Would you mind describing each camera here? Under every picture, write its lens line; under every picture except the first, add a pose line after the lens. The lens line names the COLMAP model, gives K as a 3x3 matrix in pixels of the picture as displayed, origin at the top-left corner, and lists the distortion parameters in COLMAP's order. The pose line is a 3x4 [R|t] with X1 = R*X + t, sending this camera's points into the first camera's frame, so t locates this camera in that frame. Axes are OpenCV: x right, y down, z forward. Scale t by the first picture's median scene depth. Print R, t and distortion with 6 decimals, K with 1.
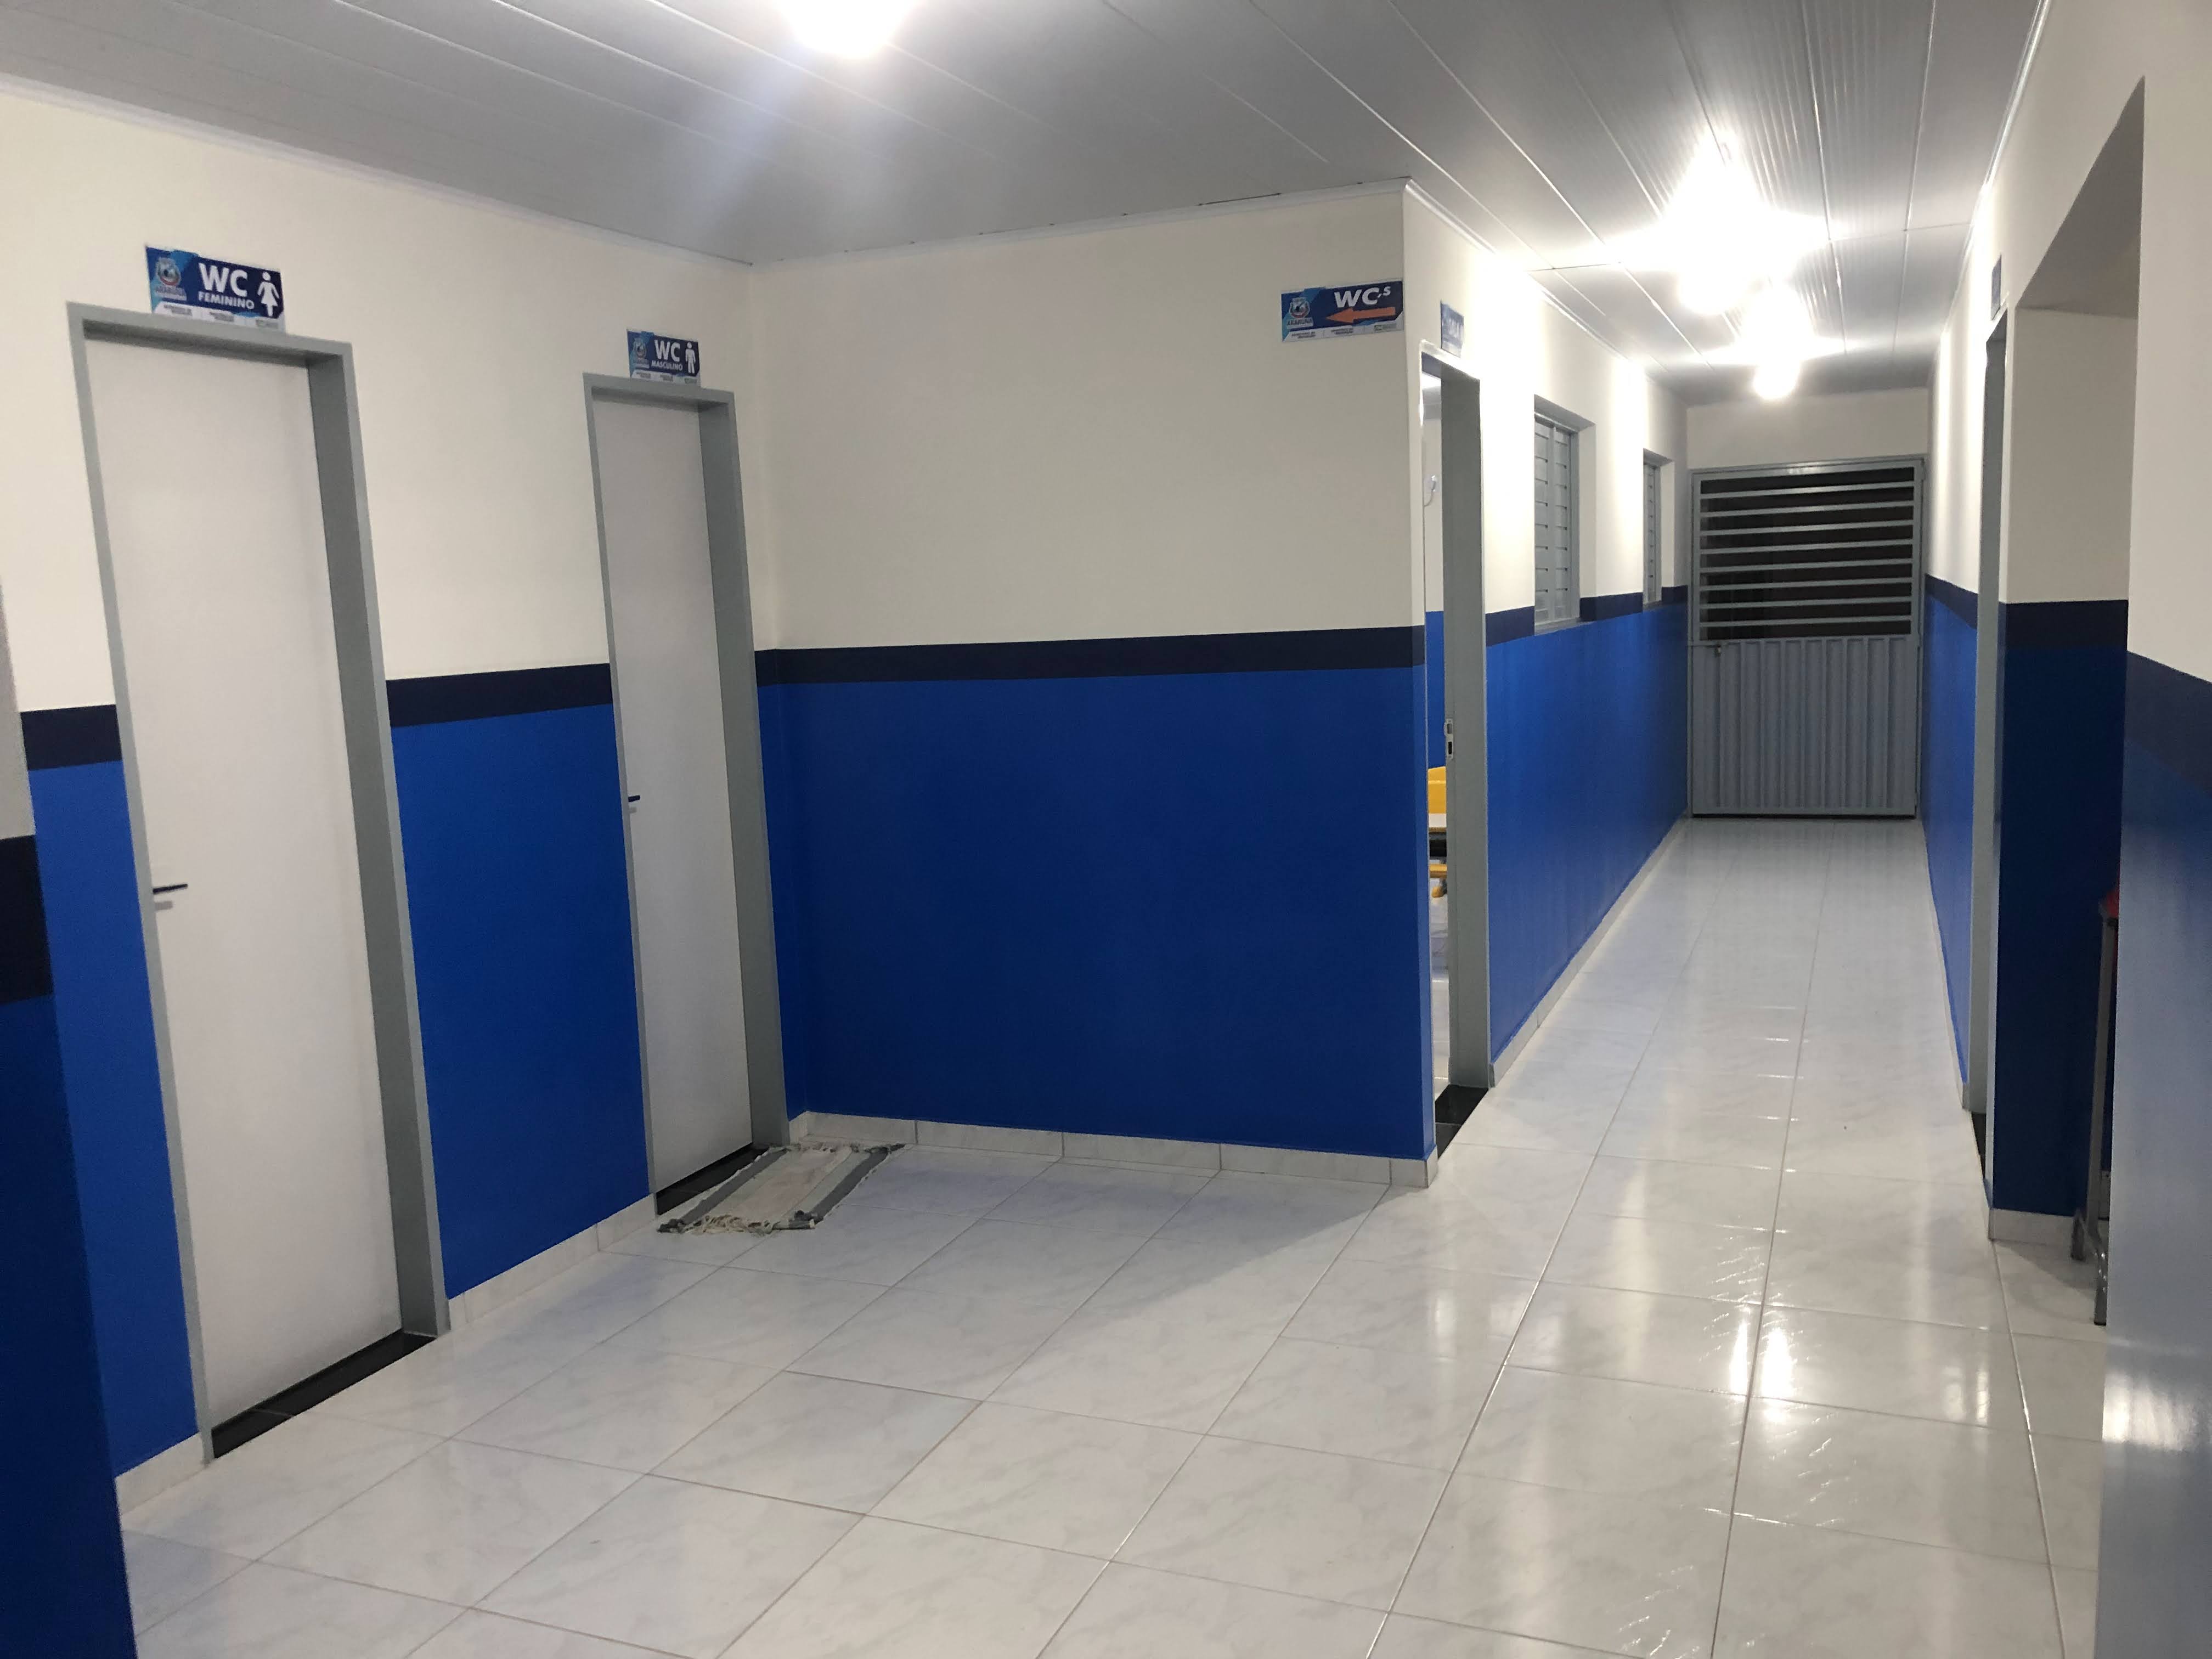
lens RADIAL K [[1778.4, 0, 1122.9], [0, 1778.4, 832.1], [0, 0, 1]] dist [0.042155, 0.009807]
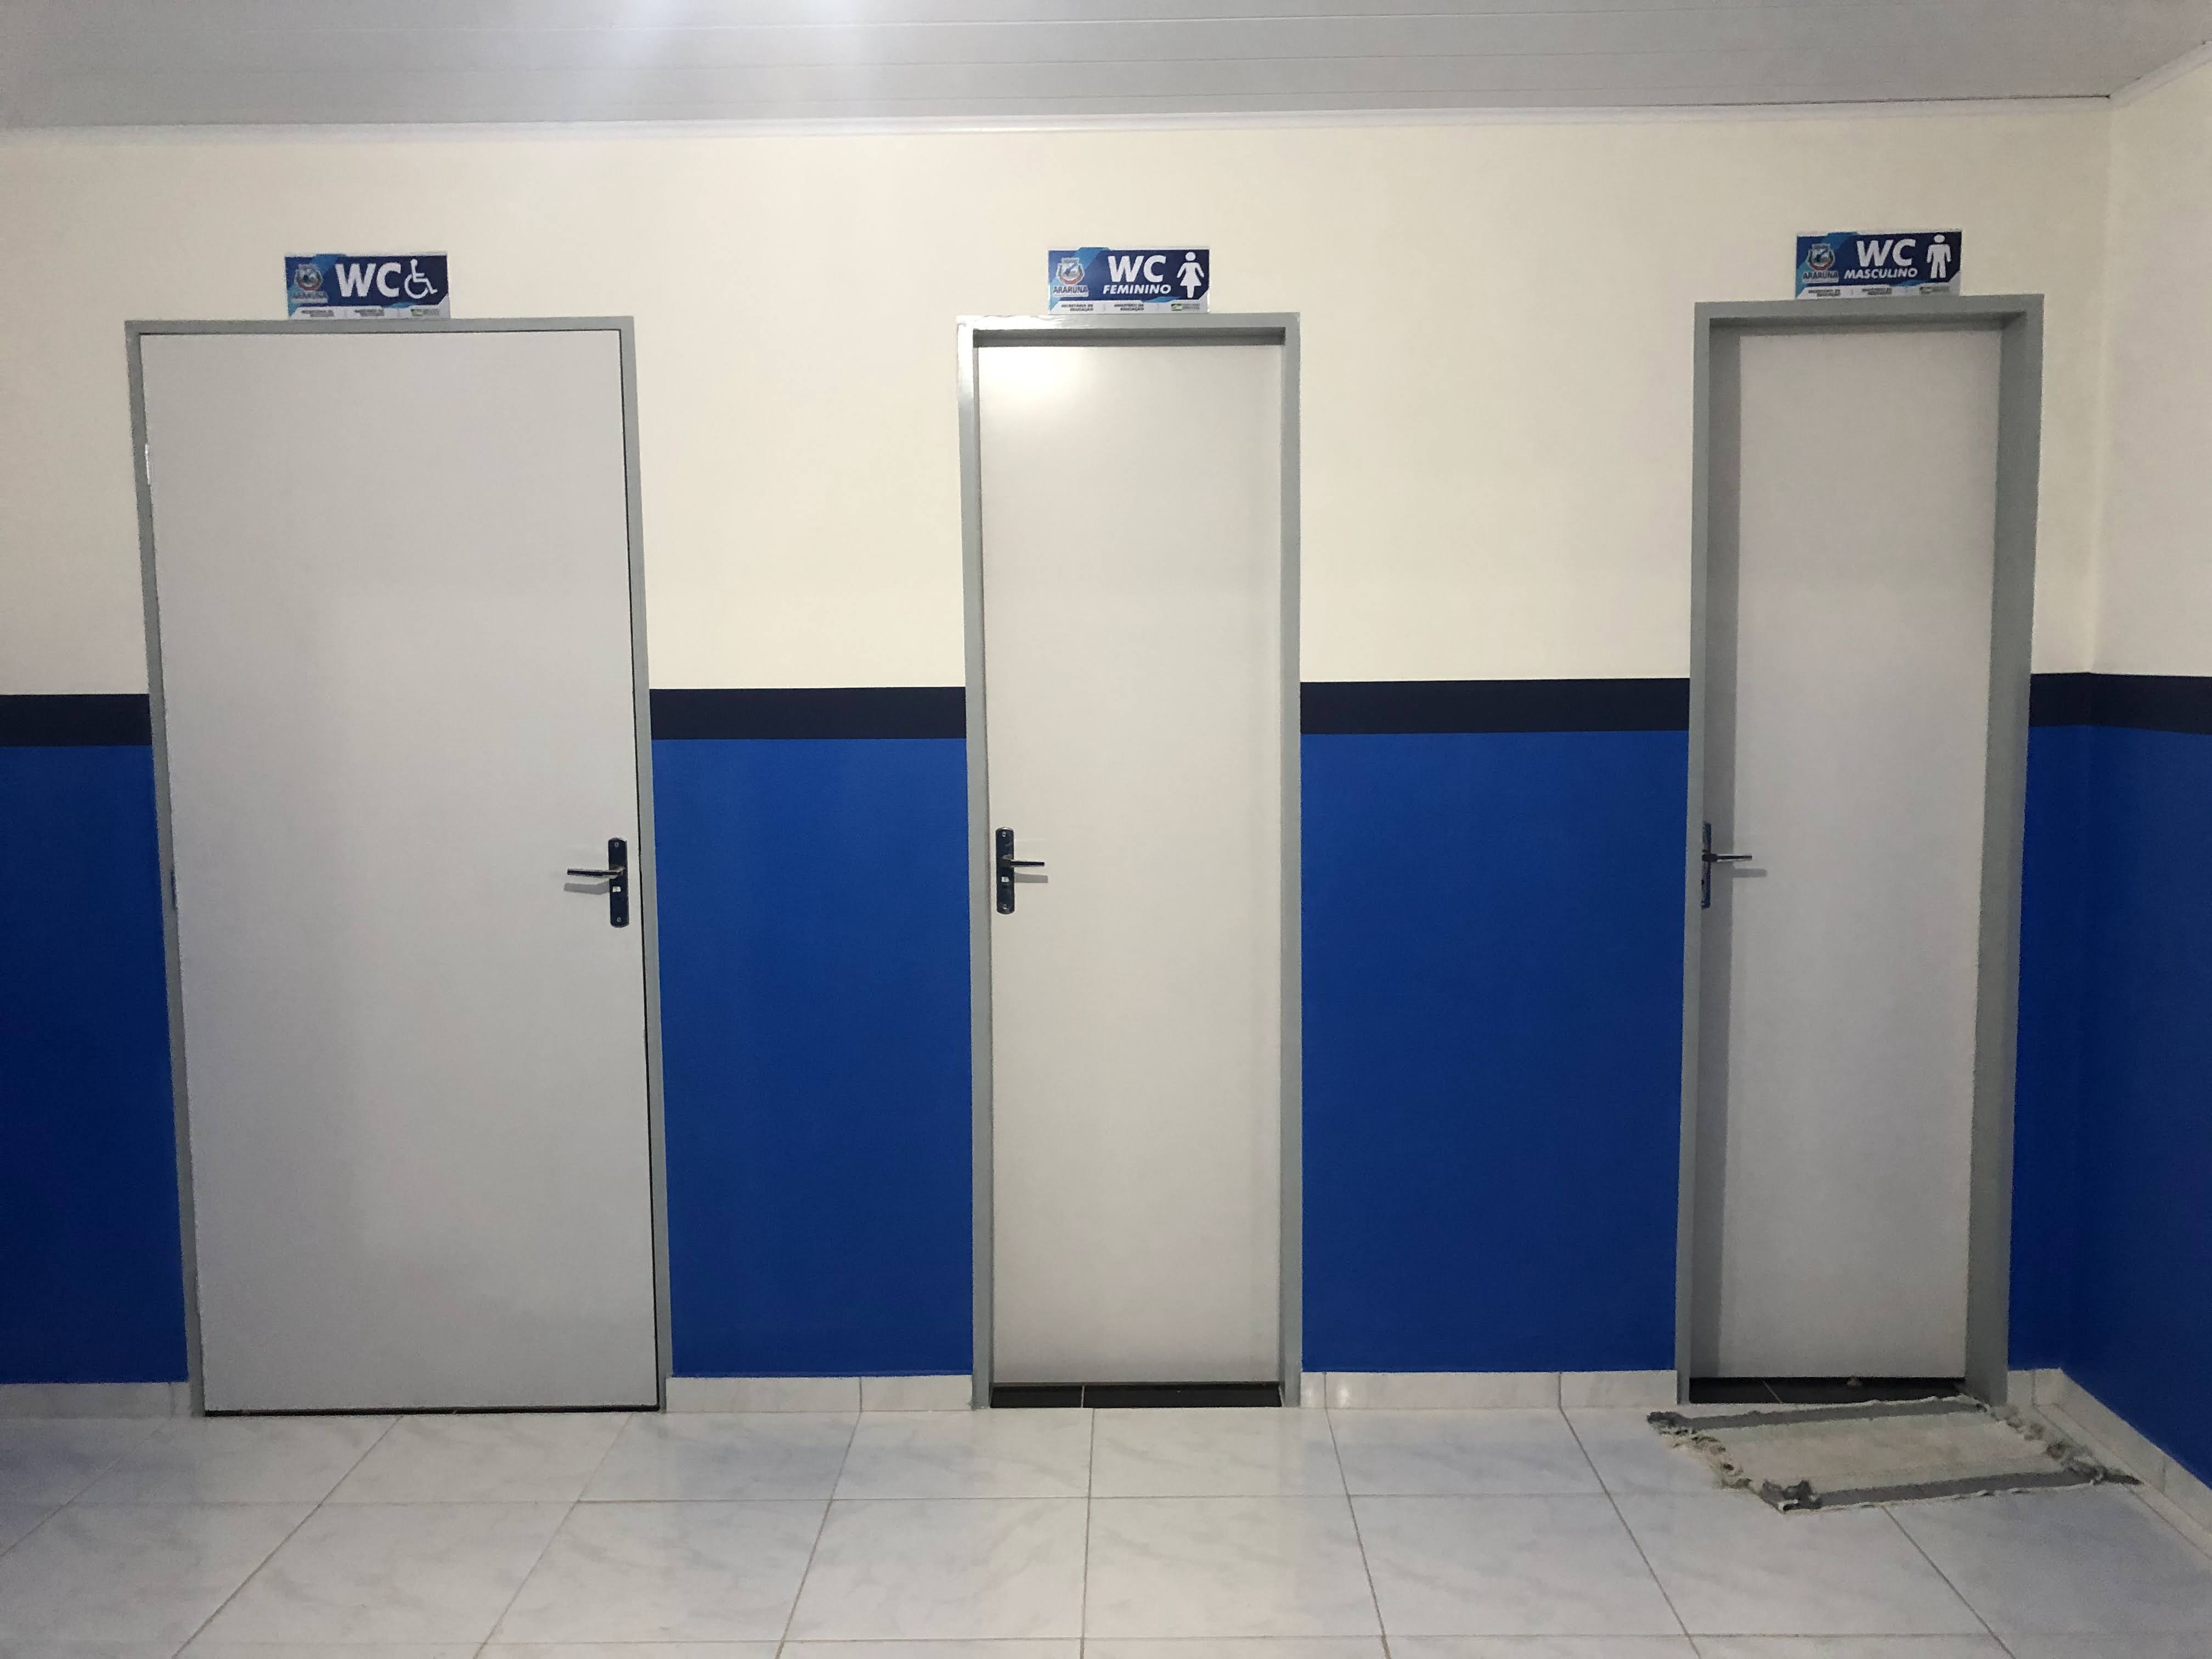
lens RADIAL K [[1778.4, 0, 1120.4], [0, 1778.4, 833.9], [0, 0, 1]] dist [0.042155, 0.009807]
pose [[0.399312, 0.130049, -0.907545, 0.414577], [-0.134054, 0.987532, 0.082529, -0.076369], [0.906962, 0.088705, 0.411766, 0.595146]]
